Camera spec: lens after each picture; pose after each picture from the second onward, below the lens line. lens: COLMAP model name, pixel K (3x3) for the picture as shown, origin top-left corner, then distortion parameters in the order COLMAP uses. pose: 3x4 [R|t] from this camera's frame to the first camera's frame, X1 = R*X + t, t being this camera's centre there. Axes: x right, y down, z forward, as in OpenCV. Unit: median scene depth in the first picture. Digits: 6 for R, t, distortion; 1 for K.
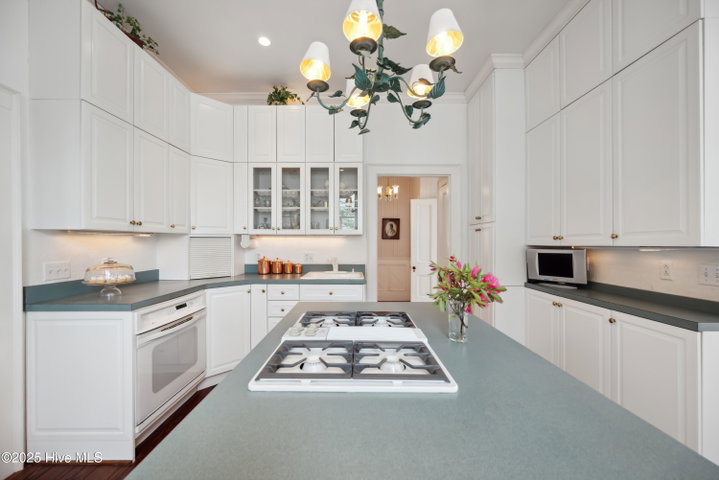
lens RADIAL K [[284.5, 0, 359.1], [0, 284.5, 241.2], [0, 0, 1]] dist [-0.001565, 0.000212]
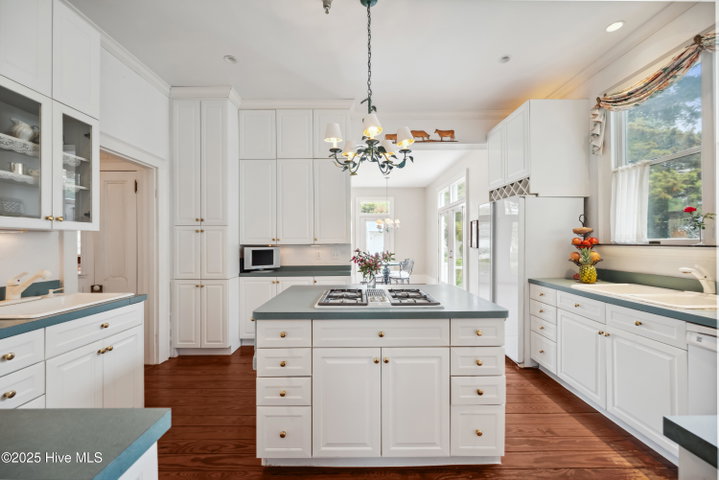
lens RADIAL K [[284.5, 0, 361.3], [0, 284.5, 240.8], [0, 0, 1]] dist [-0.001565, 0.000212]
pose [[-0.016236, 0.004169, 0.999859, -0.834485], [0.000226, 0.999991, -0.004166, 0.002479], [-0.999868, 0.000159, -0.016237, 0.526652]]
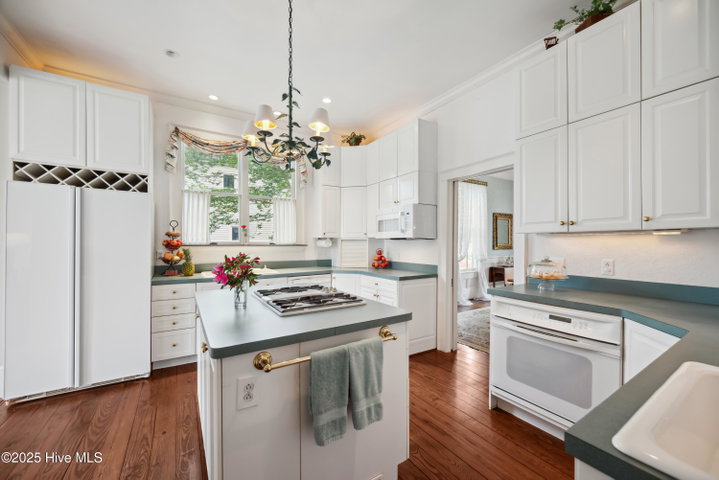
lens RADIAL K [[284.5, 0, 362.1], [0, 284.5, 242.8], [0, 0, 1]] dist [-0.001565, 0.000212]
pose [[-0.836444, -0.002887, -0.548044, 0.300135], [-0.000068, 0.999987, -0.005165, 0.008898], [0.548052, -0.004283, -0.836433, 1.267115]]
